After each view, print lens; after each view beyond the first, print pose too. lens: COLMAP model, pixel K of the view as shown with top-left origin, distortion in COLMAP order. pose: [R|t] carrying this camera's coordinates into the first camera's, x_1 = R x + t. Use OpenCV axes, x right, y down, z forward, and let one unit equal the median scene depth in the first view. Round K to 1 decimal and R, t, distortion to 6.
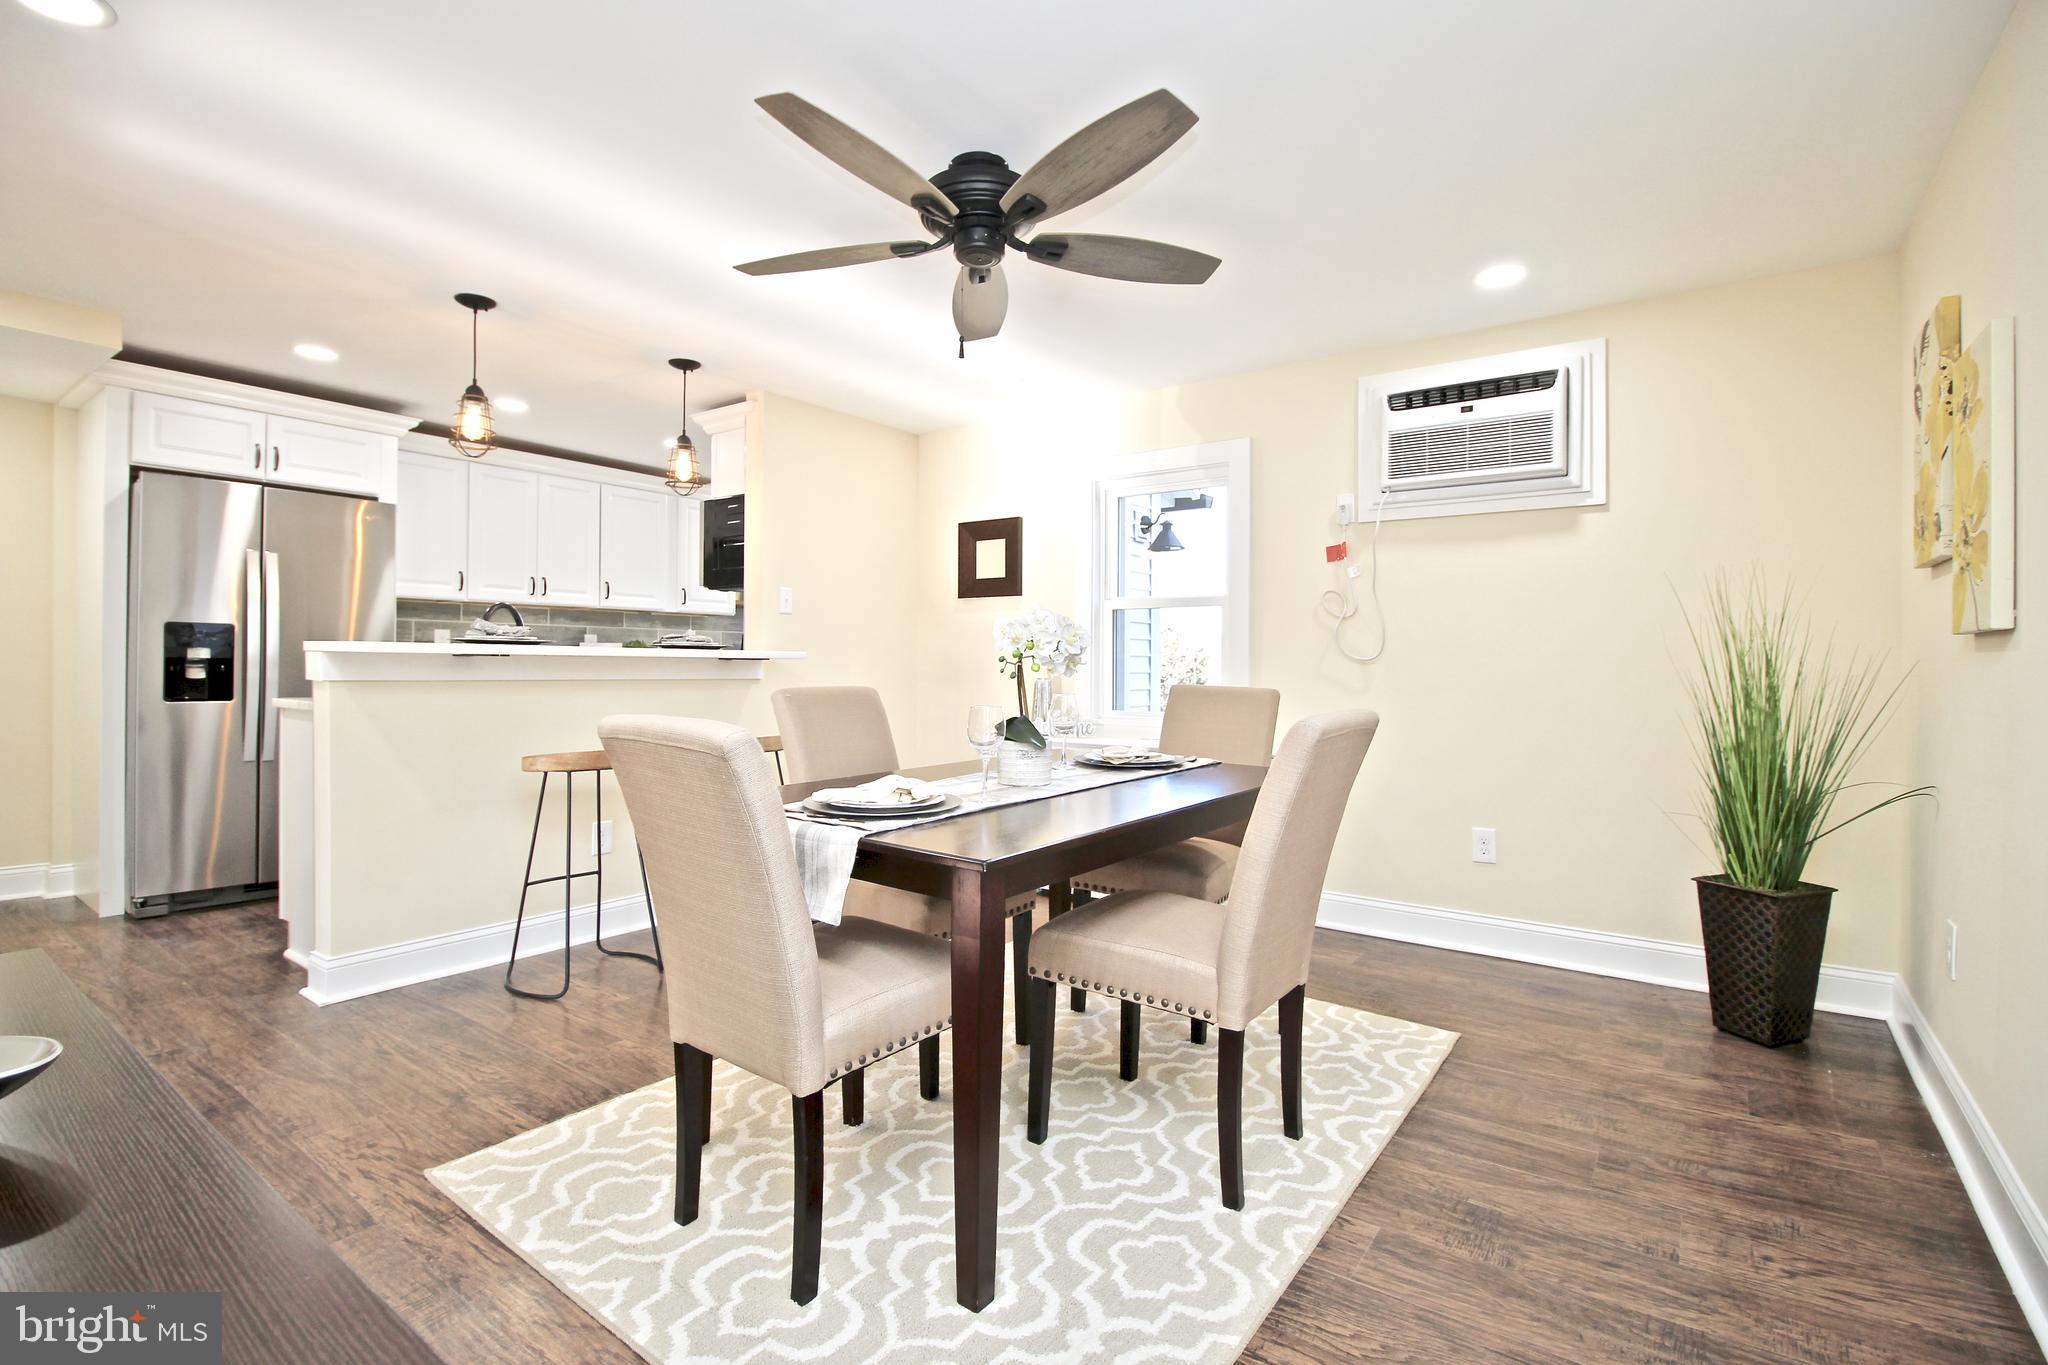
lens RADIAL K [[944.7, 0, 1018.8], [0, 944.7, 665.6], [0, 0, 1]] dist [-0.000893, -0.012590]
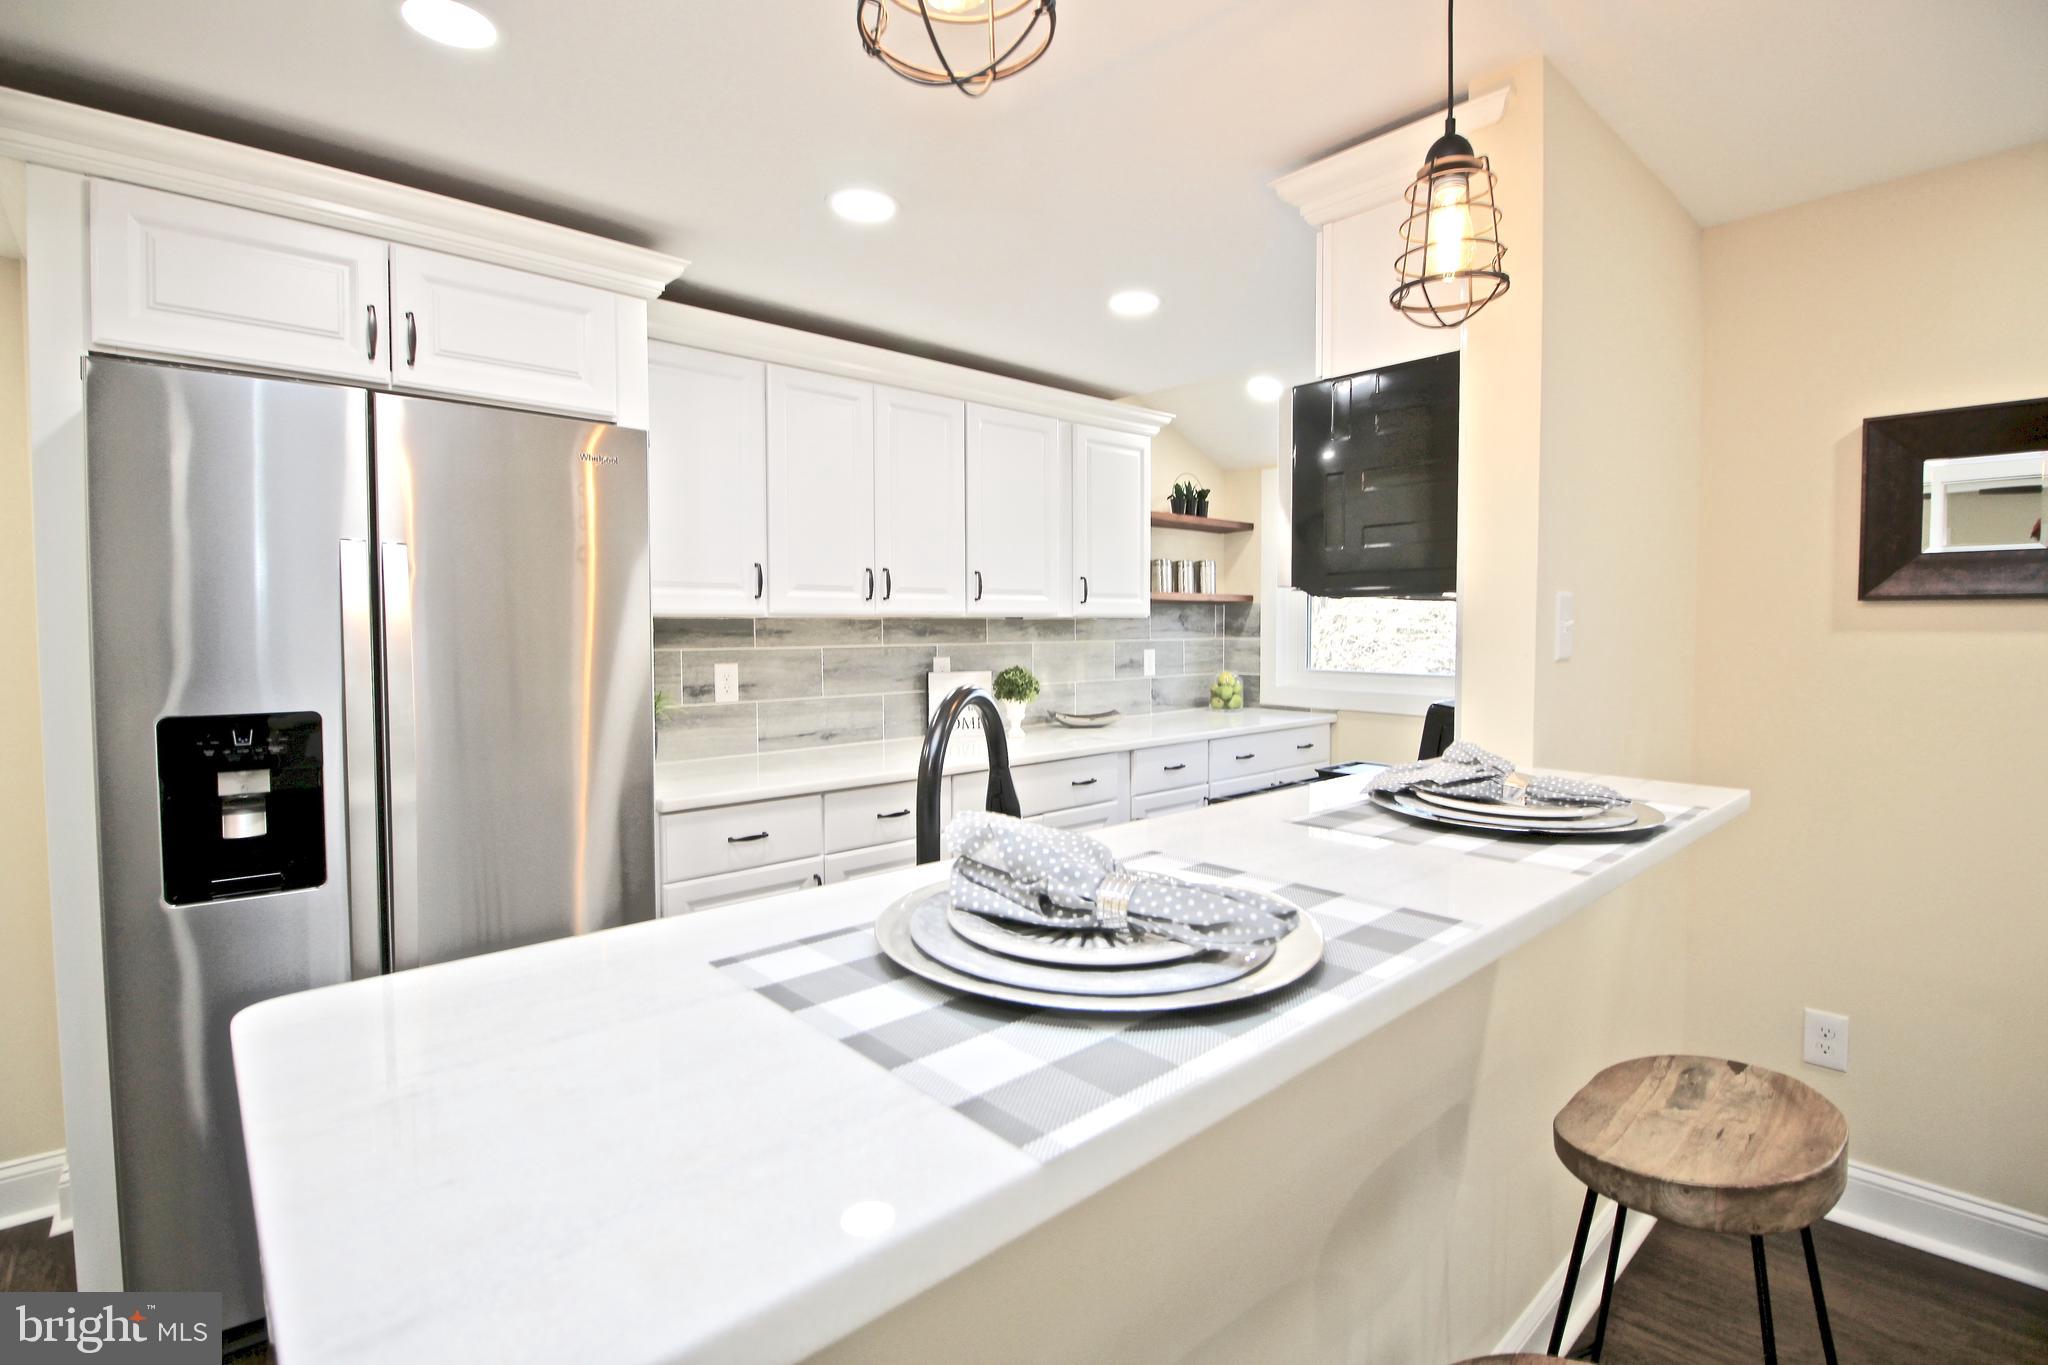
lens RADIAL K [[940.8, 0, 1020.9], [0, 940.8, 663.2], [0, 0, 1]] dist [-0.001861, -0.013874]
pose [[0.977783, -0.005092, -0.209560, -0.344614], [0.013167, 0.999223, 0.037157, -0.063429], [0.209207, -0.039091, 0.977090, 0.521002]]
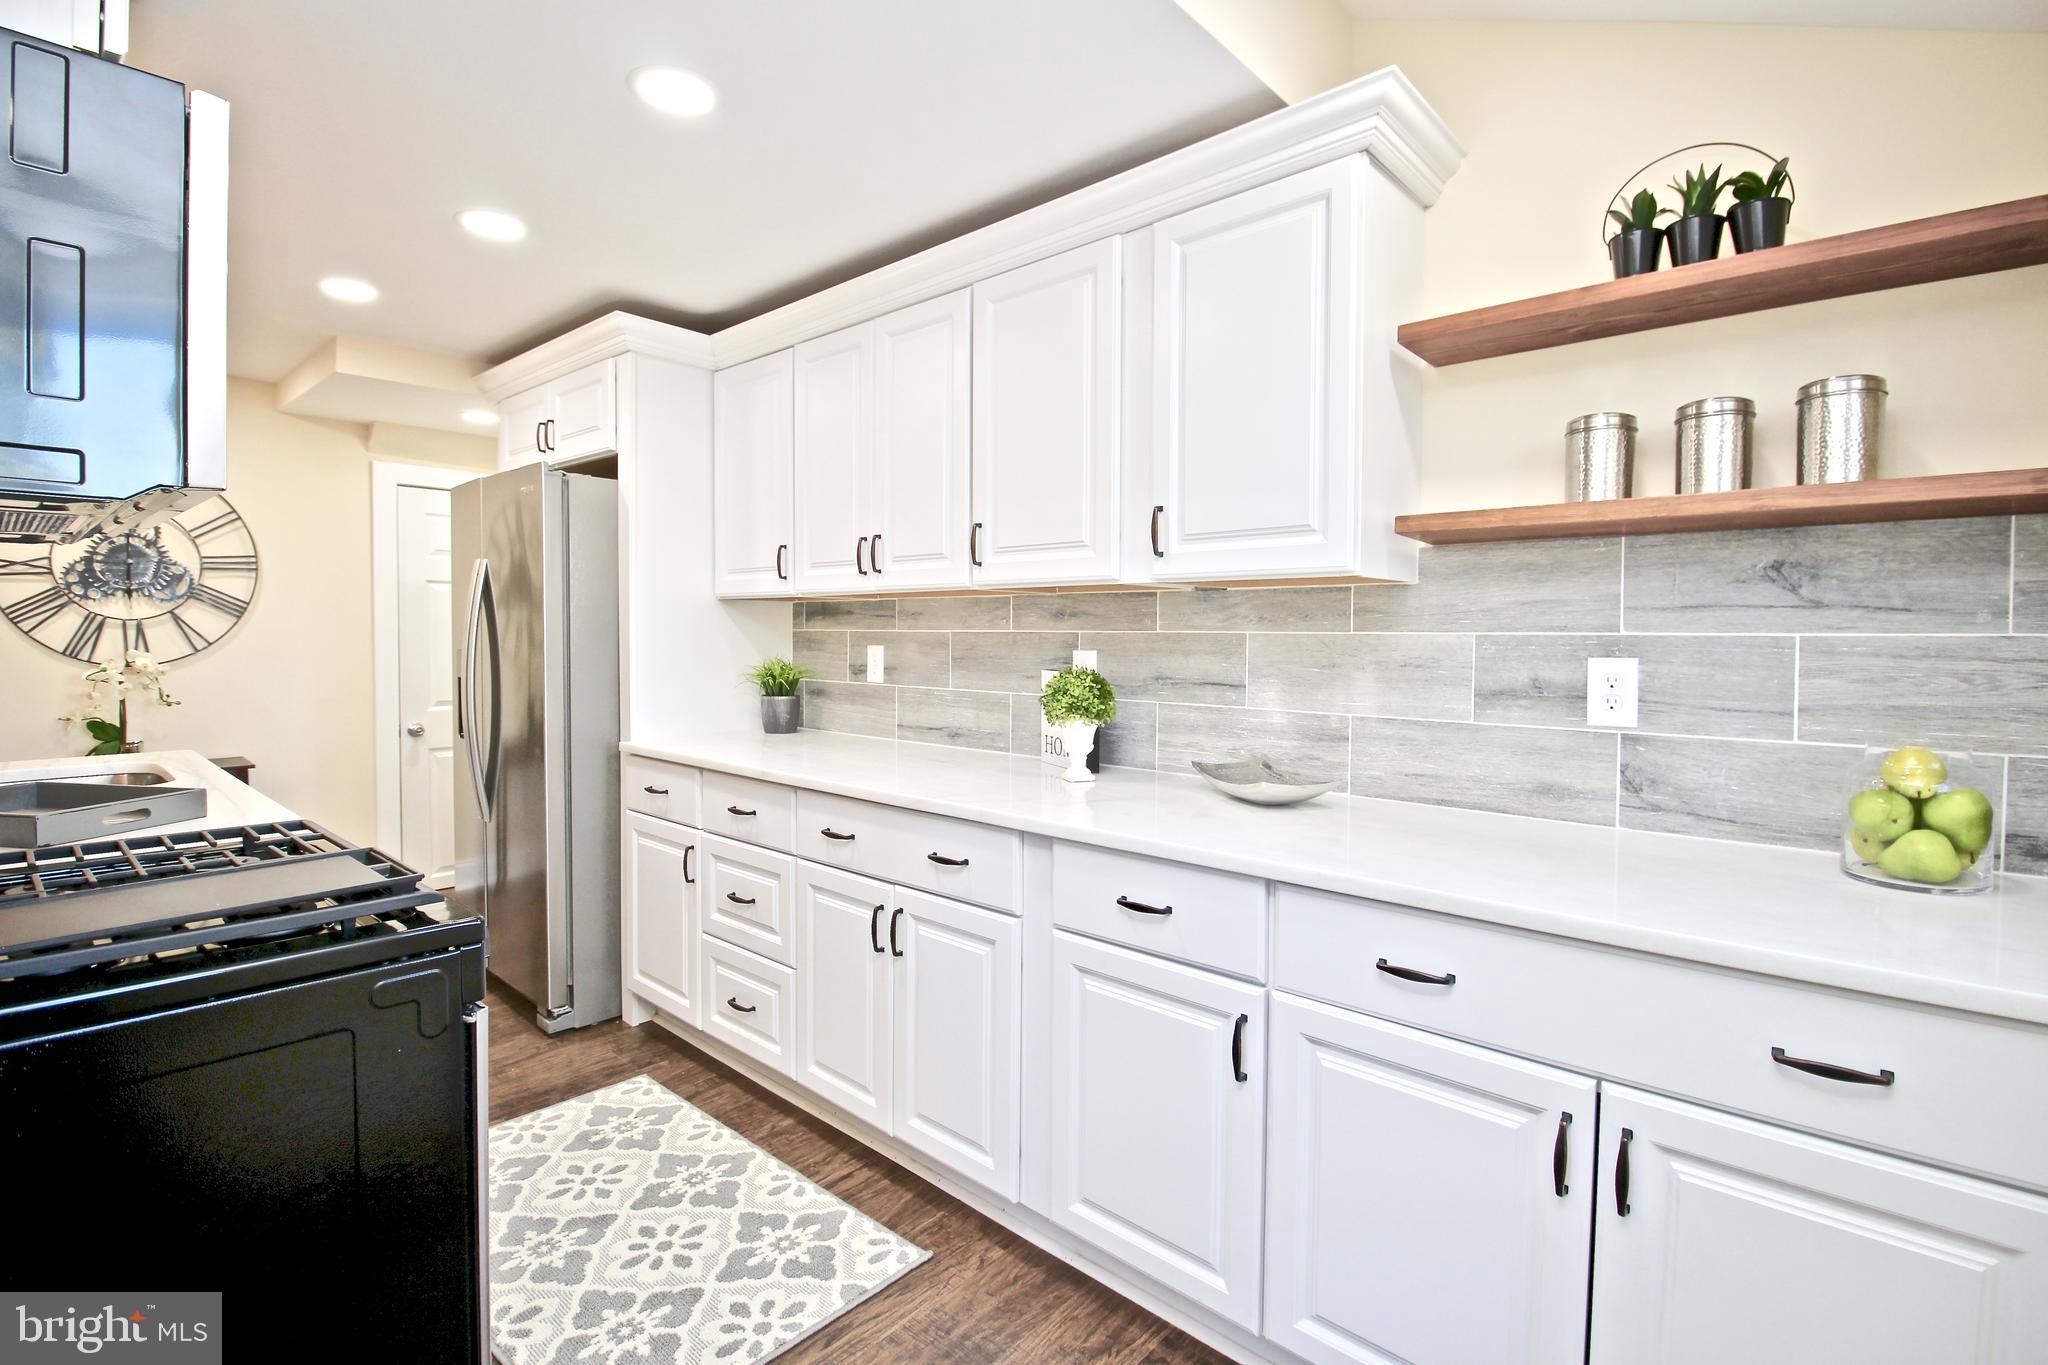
lens RADIAL K [[944.7, 0, 1018.8], [0, 944.7, 665.6], [0, 0, 1]] dist [-0.000893, -0.012590]
pose [[-0.107746, 0.034468, -0.993581, -0.044895], [0.000715, 0.999401, 0.034592, -0.050491], [0.994178, 0.003016, -0.107706, 1.260965]]
